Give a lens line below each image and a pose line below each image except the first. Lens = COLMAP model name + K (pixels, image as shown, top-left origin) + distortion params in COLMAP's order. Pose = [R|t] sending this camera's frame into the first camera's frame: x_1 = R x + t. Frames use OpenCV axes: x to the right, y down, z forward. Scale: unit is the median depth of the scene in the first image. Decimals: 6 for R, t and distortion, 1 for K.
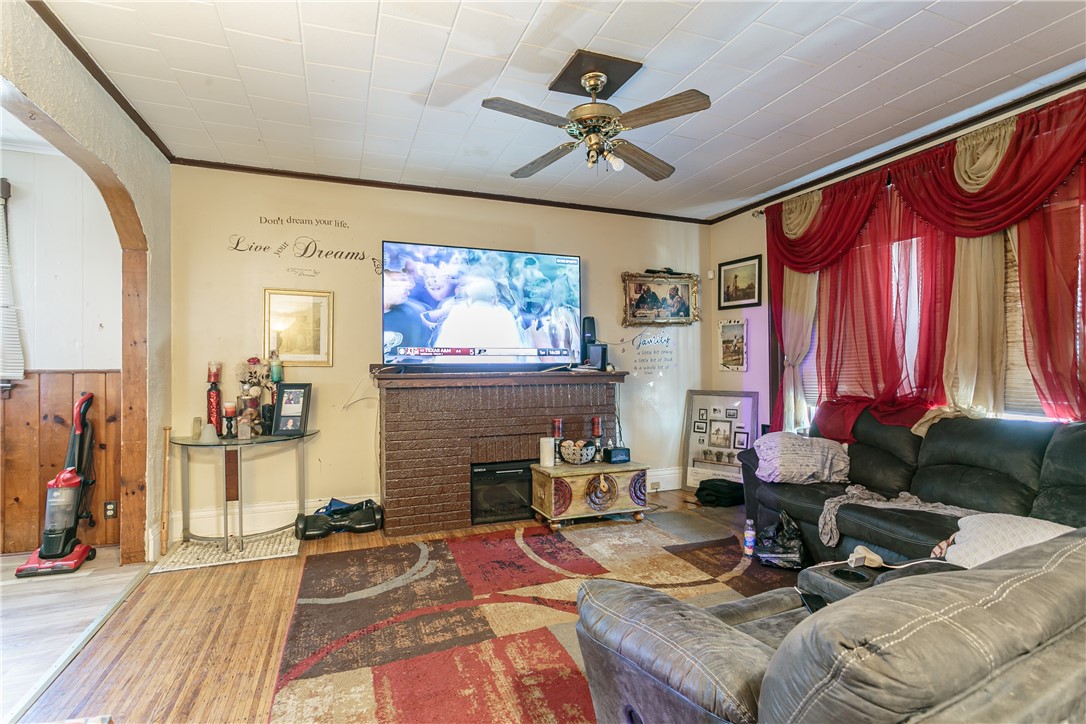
lens RADIAL K [[513.9, 0, 540.0], [0, 513.9, 363.8], [0, 0, 1]] dist [0.000591, 0.000871]
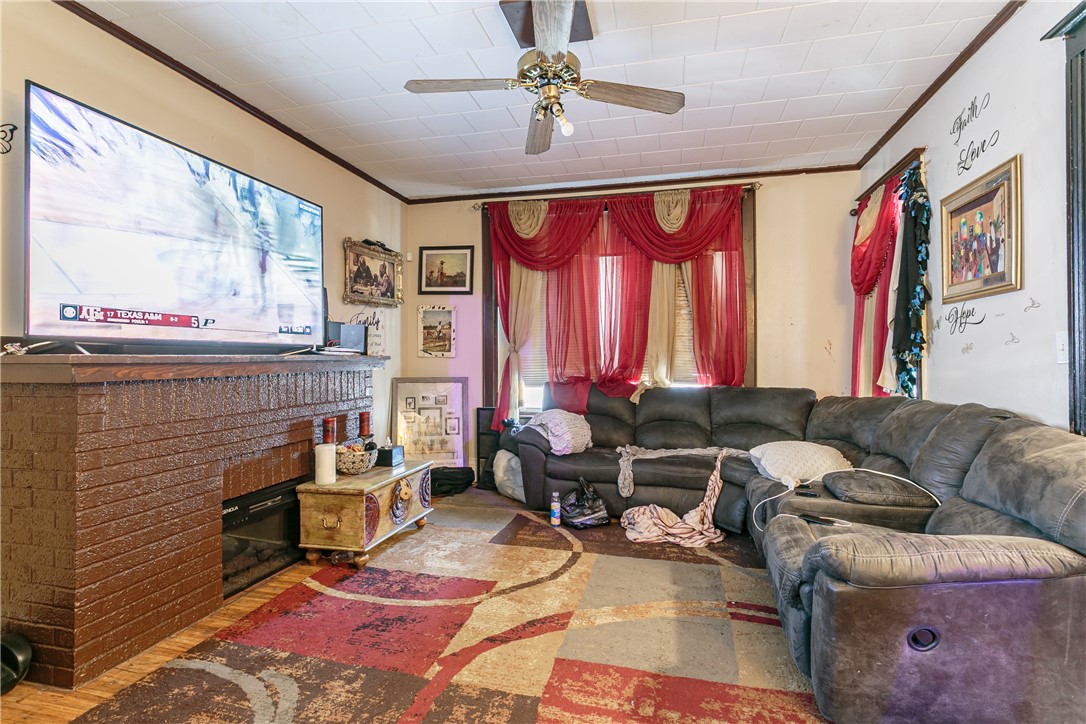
lens RADIAL K [[520.8, 0, 542.3], [0, 520.8, 350.6], [0, 0, 1]] dist [0.001352, 0.000802]
pose [[0.585423, 0.014969, 0.810589, -0.437943], [-0.006155, 0.999883, -0.014019, 0.019226], [-0.810704, 0.003218, 0.585447, 0.335717]]
